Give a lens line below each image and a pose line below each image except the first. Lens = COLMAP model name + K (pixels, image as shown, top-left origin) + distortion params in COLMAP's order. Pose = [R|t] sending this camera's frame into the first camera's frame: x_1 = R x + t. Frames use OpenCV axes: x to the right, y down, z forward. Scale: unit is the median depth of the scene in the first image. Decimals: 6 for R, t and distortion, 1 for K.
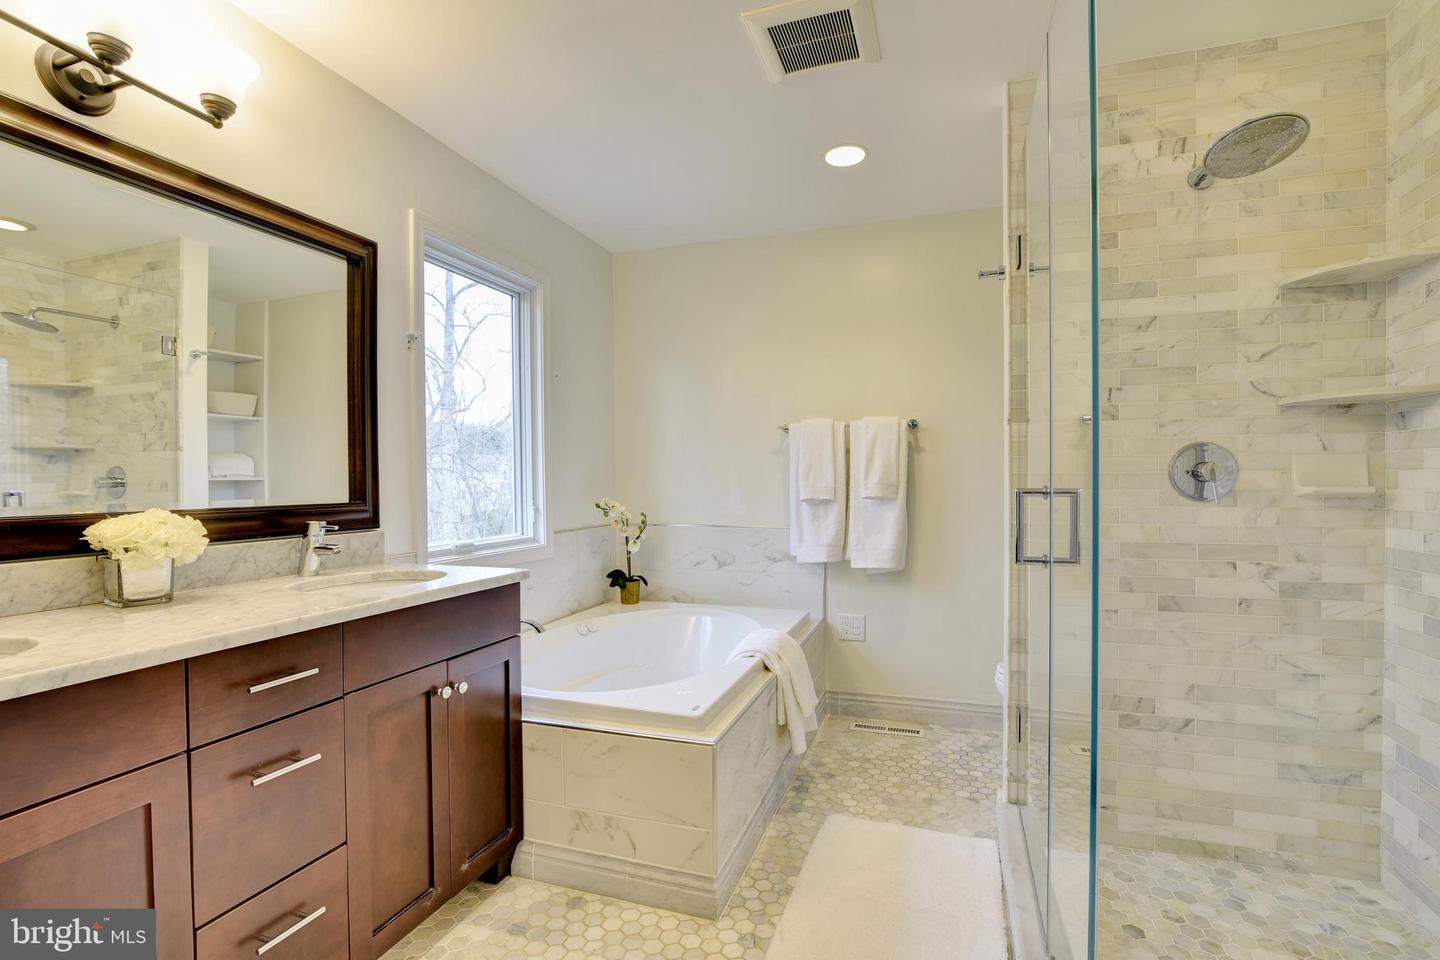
lens RADIAL K [[661.7, 0, 722.1], [0, 661.7, 487.7], [0, 0, 1]] dist [-0.020872, 0.000300]
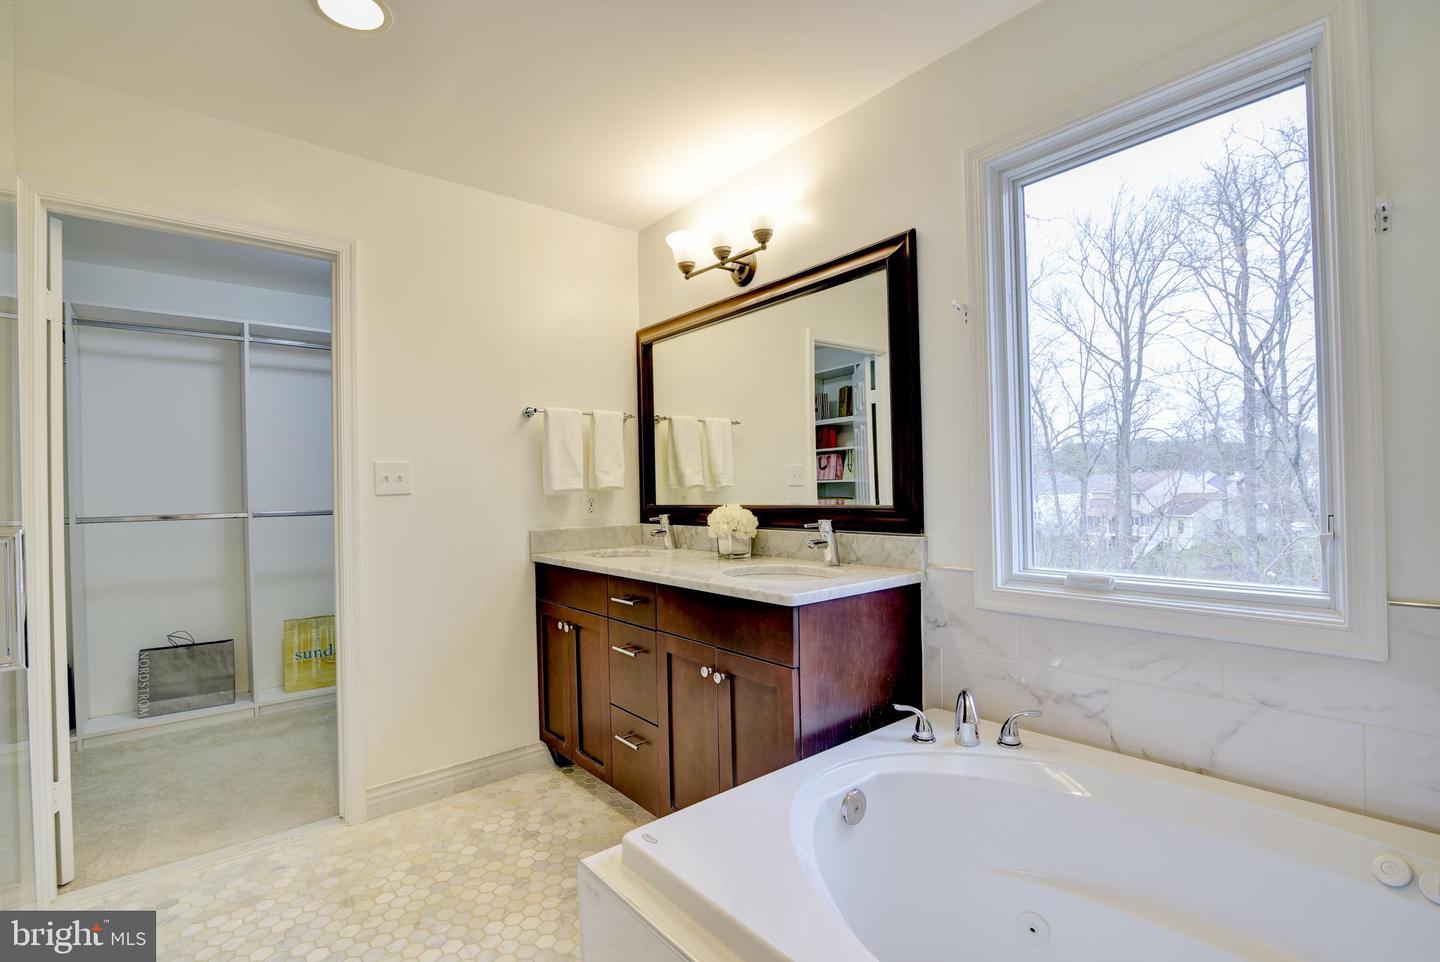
lens RADIAL K [[661.7, 0, 722.1], [0, 661.7, 488.7], [0, 0, 1]] dist [-0.020872, 0.000300]
pose [[-0.519018, 0.028338, -0.854294, 0.515194], [0.026582, 0.999502, 0.017005, -0.031973], [0.854350, -0.013884, -0.519513, 1.505737]]
